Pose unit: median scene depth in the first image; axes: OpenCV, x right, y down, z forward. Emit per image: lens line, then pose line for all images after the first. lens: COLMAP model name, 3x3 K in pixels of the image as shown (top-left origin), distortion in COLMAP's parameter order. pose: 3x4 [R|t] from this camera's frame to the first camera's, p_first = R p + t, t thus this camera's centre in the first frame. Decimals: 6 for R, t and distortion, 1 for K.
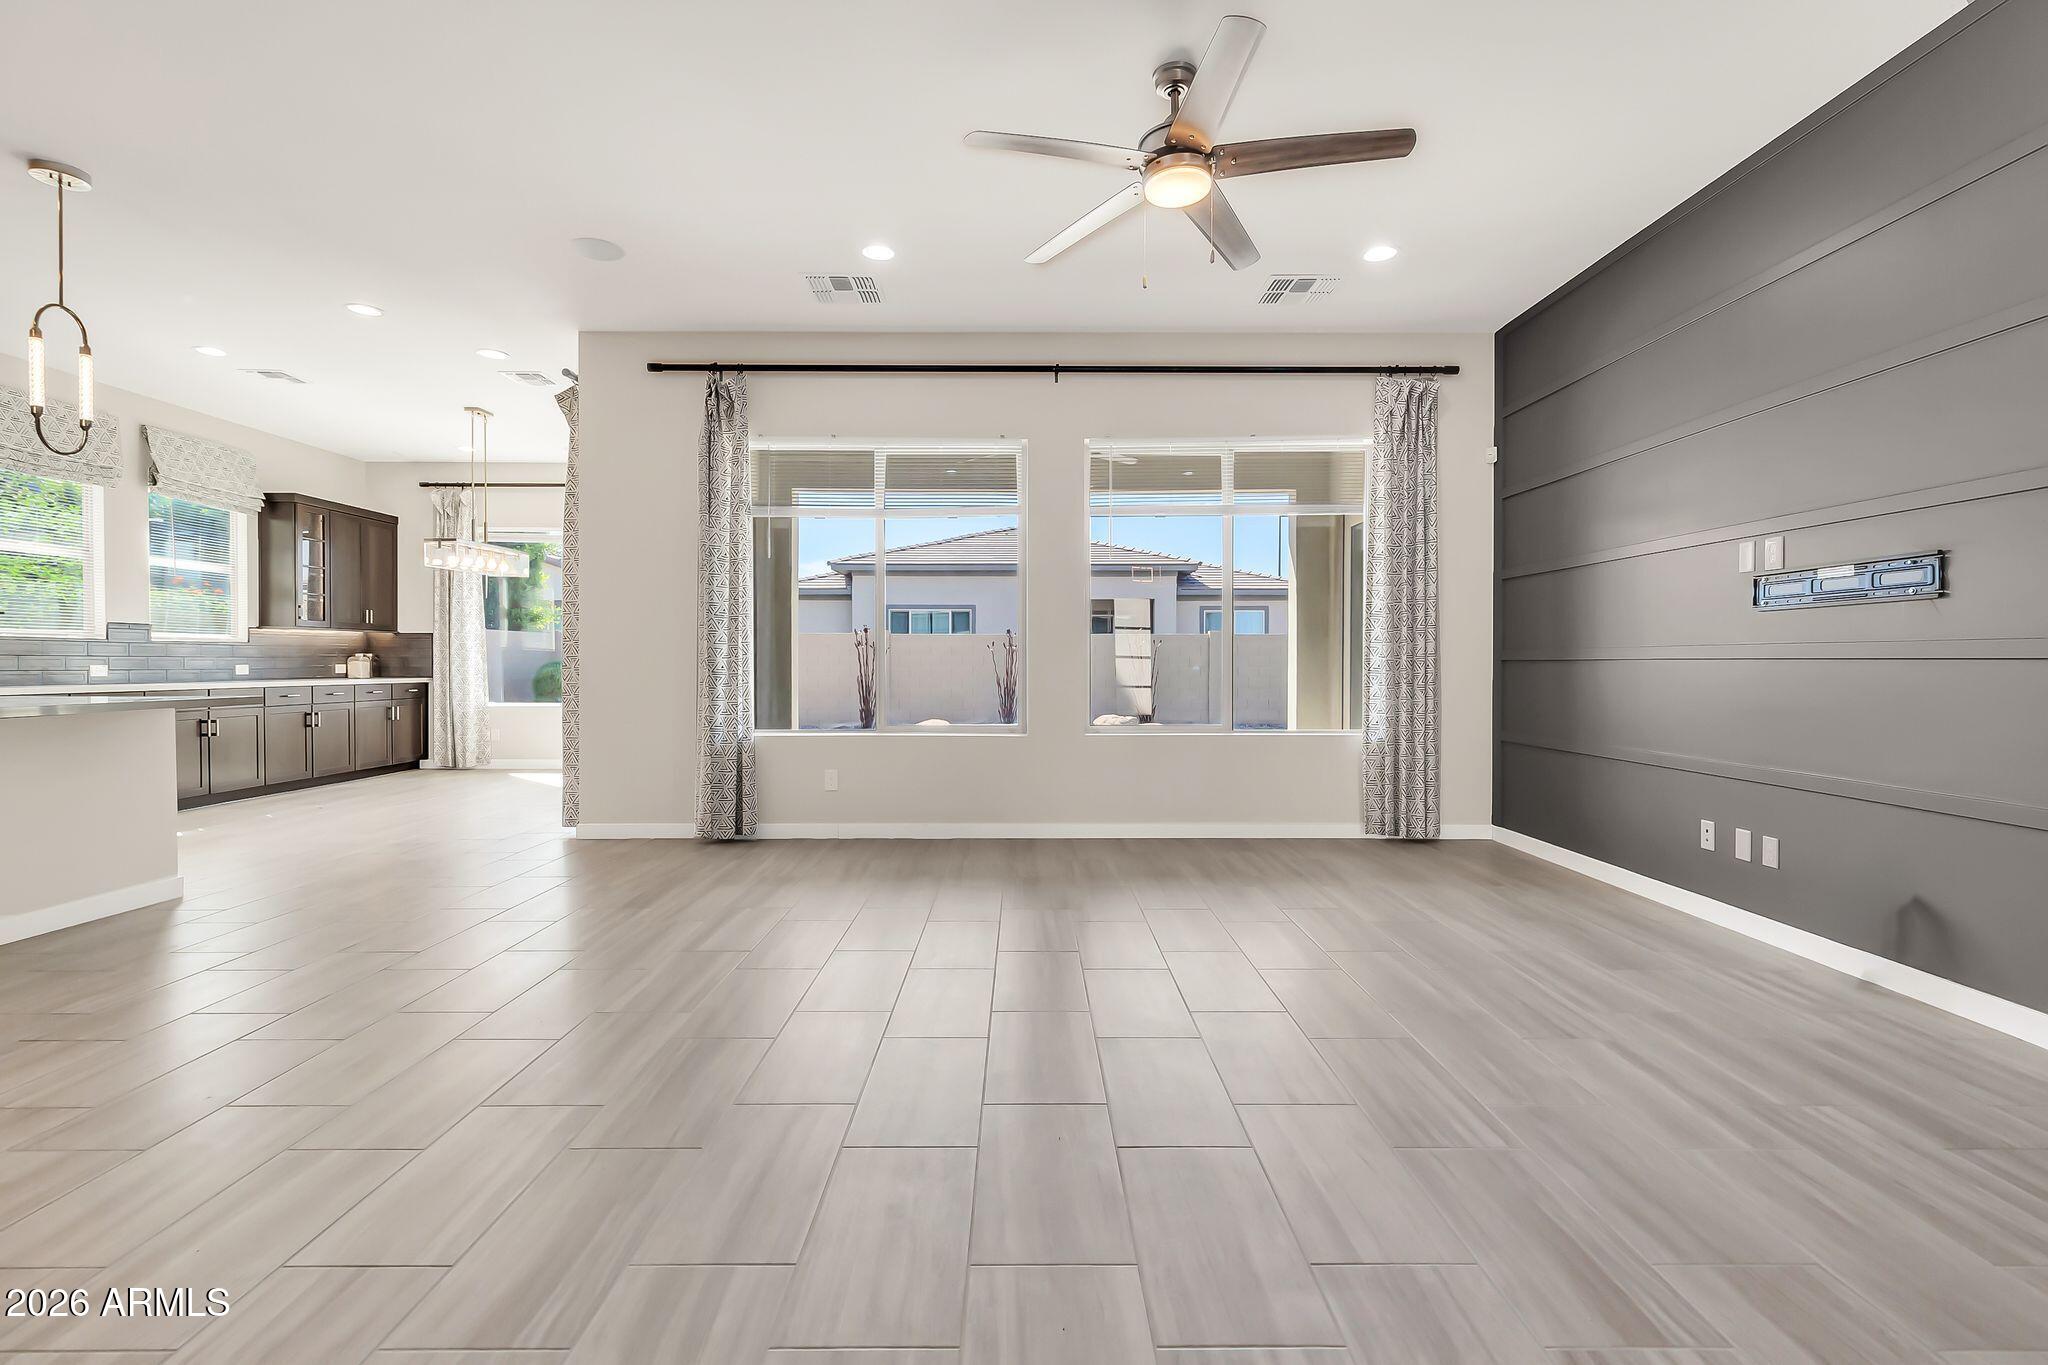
lens RADIAL K [[946.5, 0, 1037.7], [0, 946.5, 672.1], [0, 0, 1]] dist [0.004462, 0.000674]
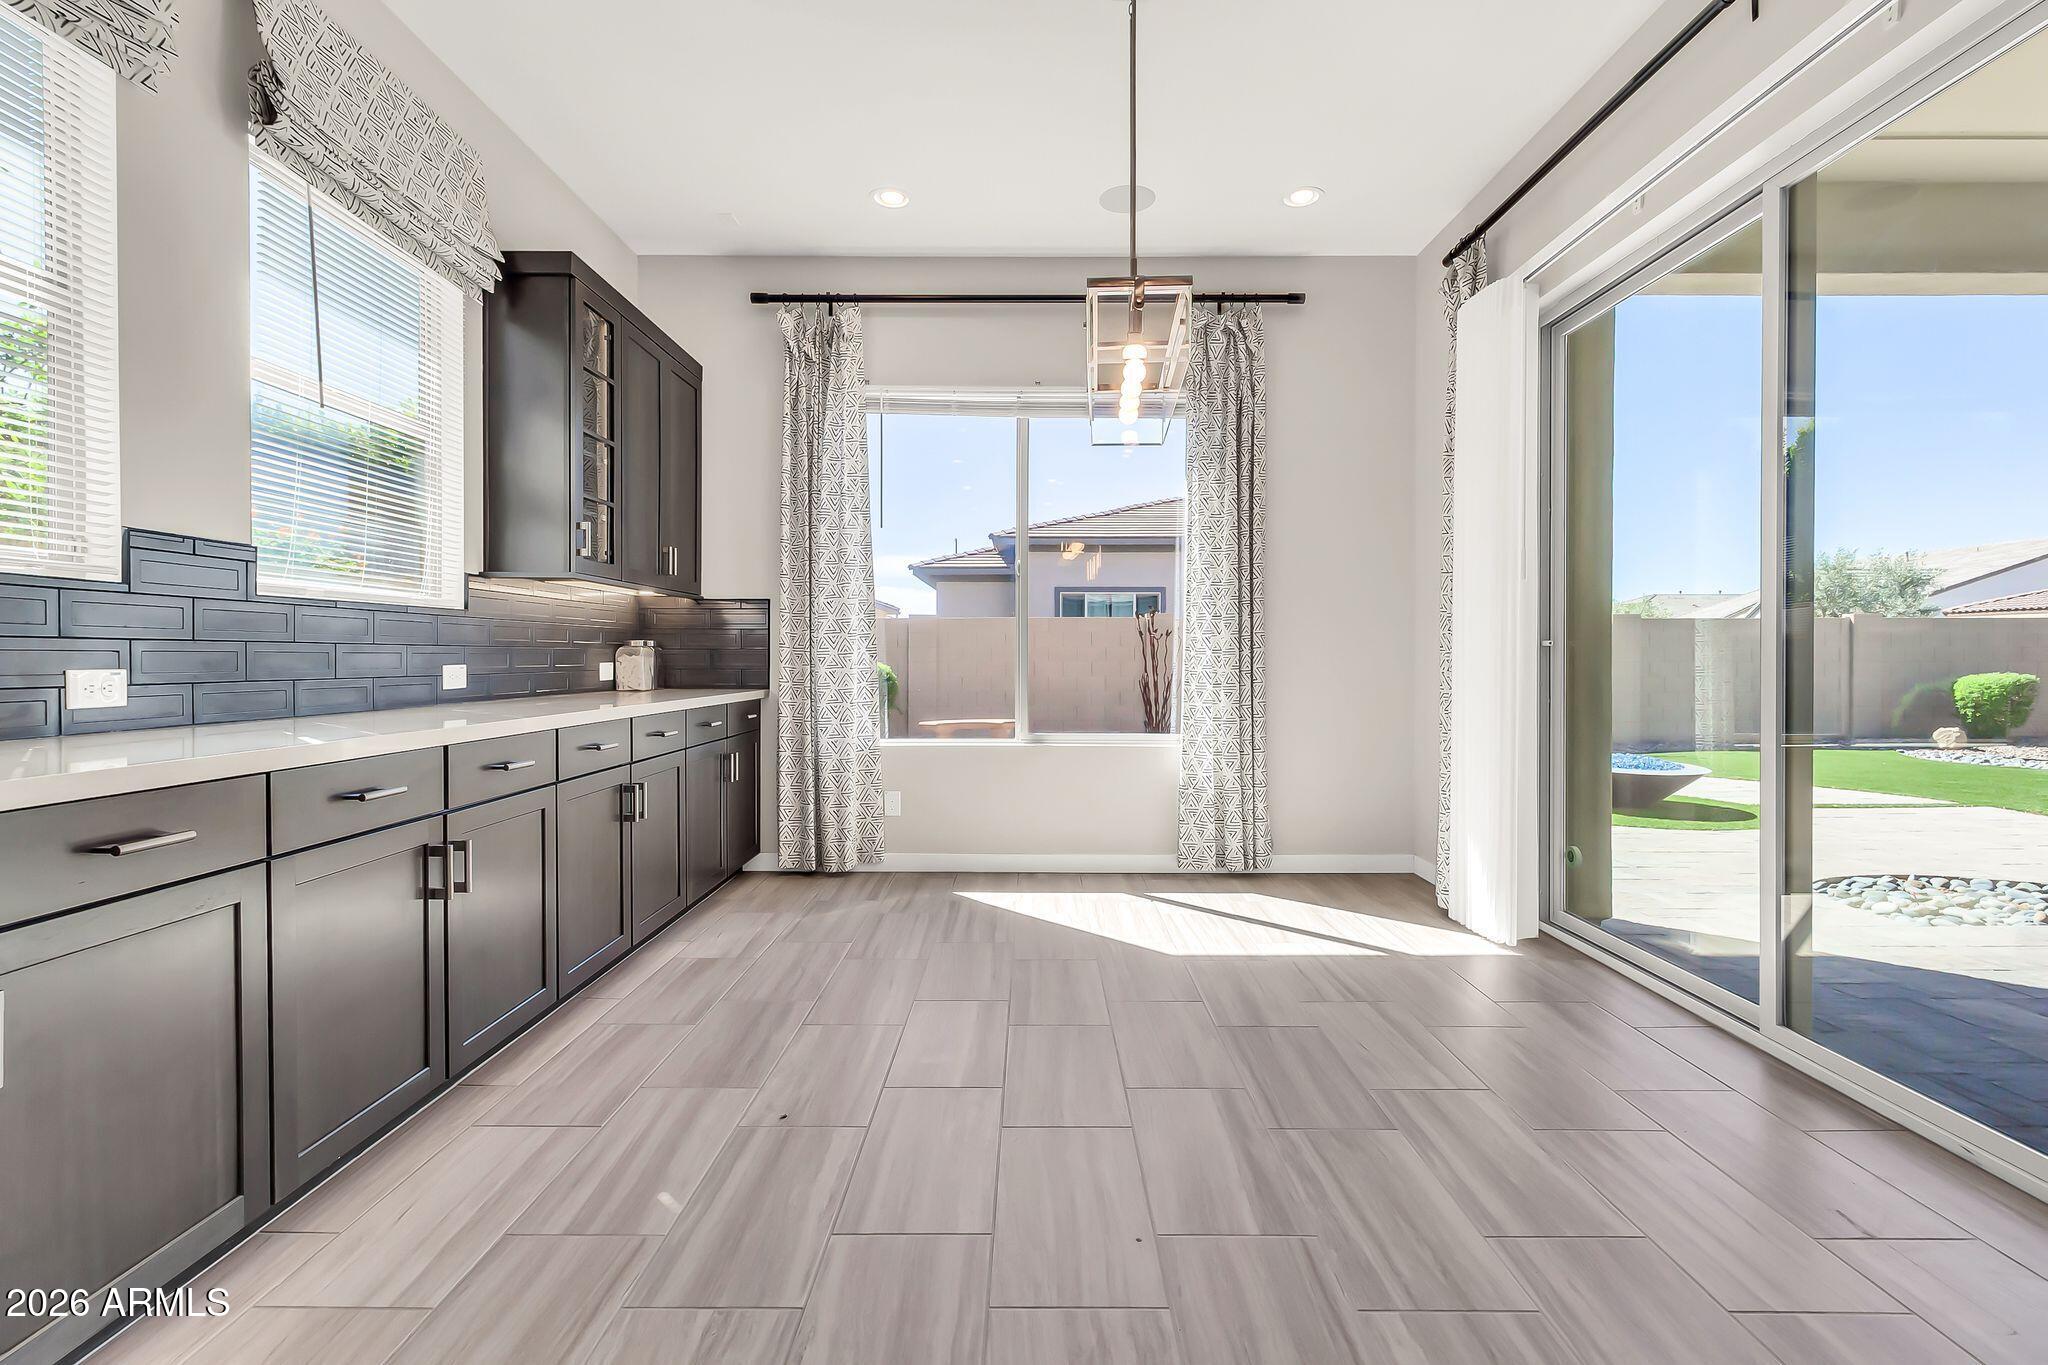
lens RADIAL K [[946.5, 0, 1036.4], [0, 946.5, 663.0], [0, 0, 1]] dist [0.004462, 0.000674]
pose [[0.999984, 0.000365, -0.005669, -0.511121], [-0.000386, 0.999992, -0.003859, -0.006115], [0.005668, 0.003861, 0.999976, 0.519963]]
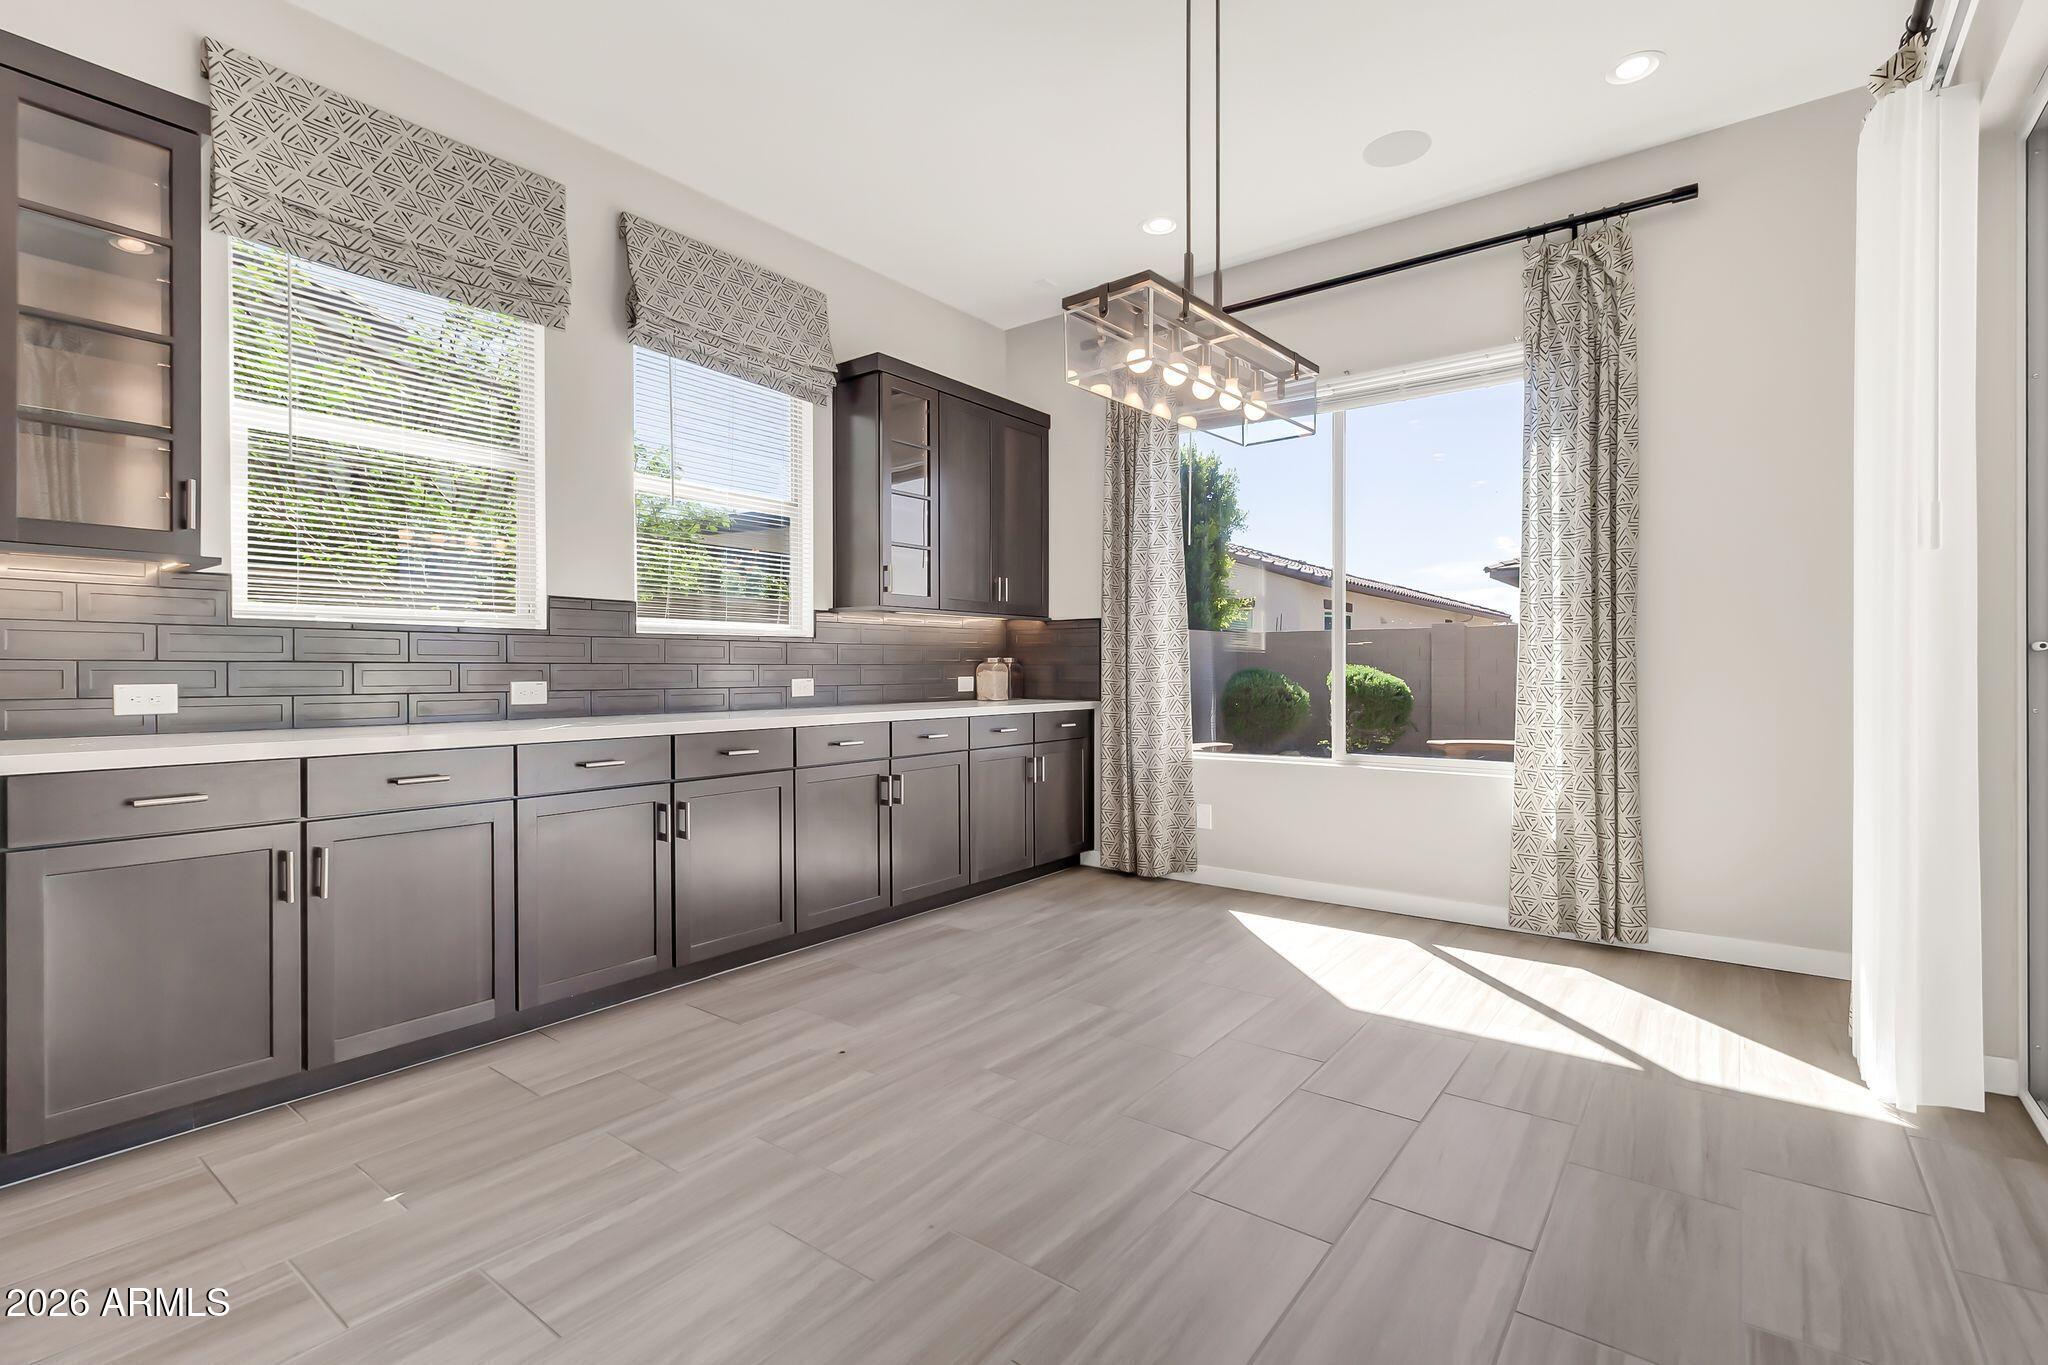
lens RADIAL K [[946.5, 0, 1035.3], [0, 946.5, 671.4], [0, 0, 1]] dist [0.004462, 0.000674]
pose [[0.793576, -0.002840, -0.608465, -0.349064], [-0.002178, 0.999969, -0.007508, -0.006999], [0.608467, 0.007283, 0.793545, 0.565331]]
